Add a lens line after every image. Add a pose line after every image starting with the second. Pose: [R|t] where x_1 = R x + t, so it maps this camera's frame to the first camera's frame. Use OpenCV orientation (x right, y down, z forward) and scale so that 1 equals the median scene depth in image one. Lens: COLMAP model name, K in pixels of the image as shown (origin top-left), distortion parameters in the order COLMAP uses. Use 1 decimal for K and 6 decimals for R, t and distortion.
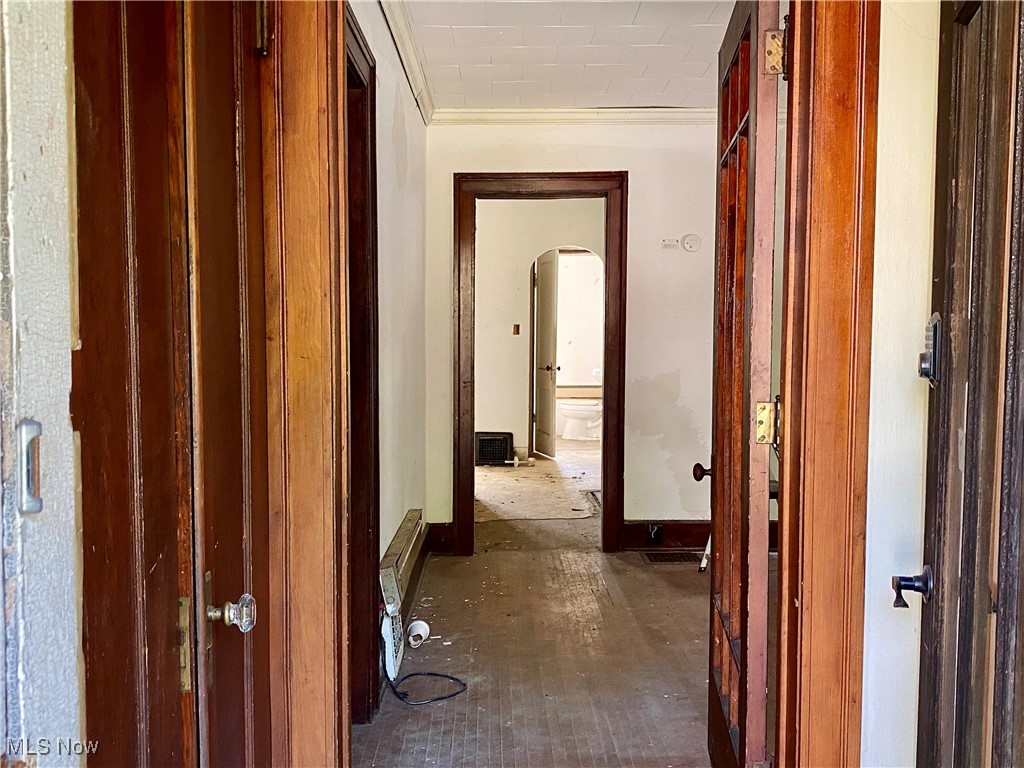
lens RADIAL K [[1009.3, 0, 512.0], [0, 1009.3, 384.0], [0, 0, 1]] dist [0.157607, -0.384035]
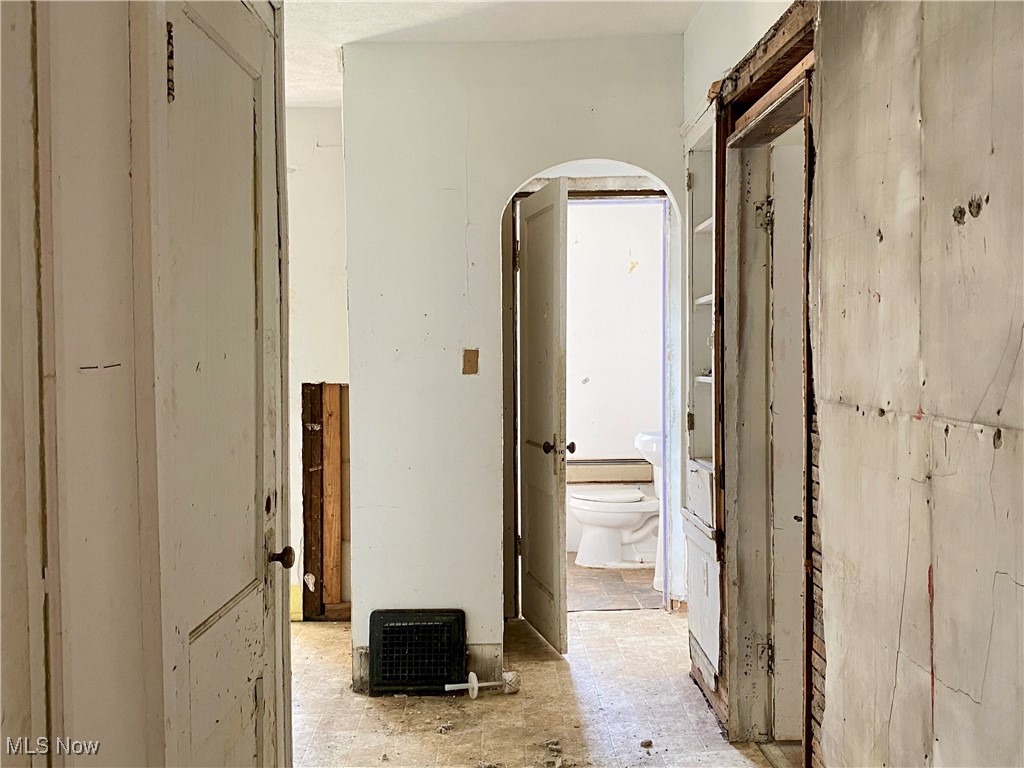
lens RADIAL K [[1009.3, 0, 512.0], [0, 1009.3, 384.0], [0, 0, 1]] dist [0.157607, -0.384035]
pose [[0.999899, -0.013762, 0.003407, 0.019343], [0.013837, 0.999640, -0.023007, -0.033557], [-0.003089, 0.023051, 0.999730, 0.560848]]
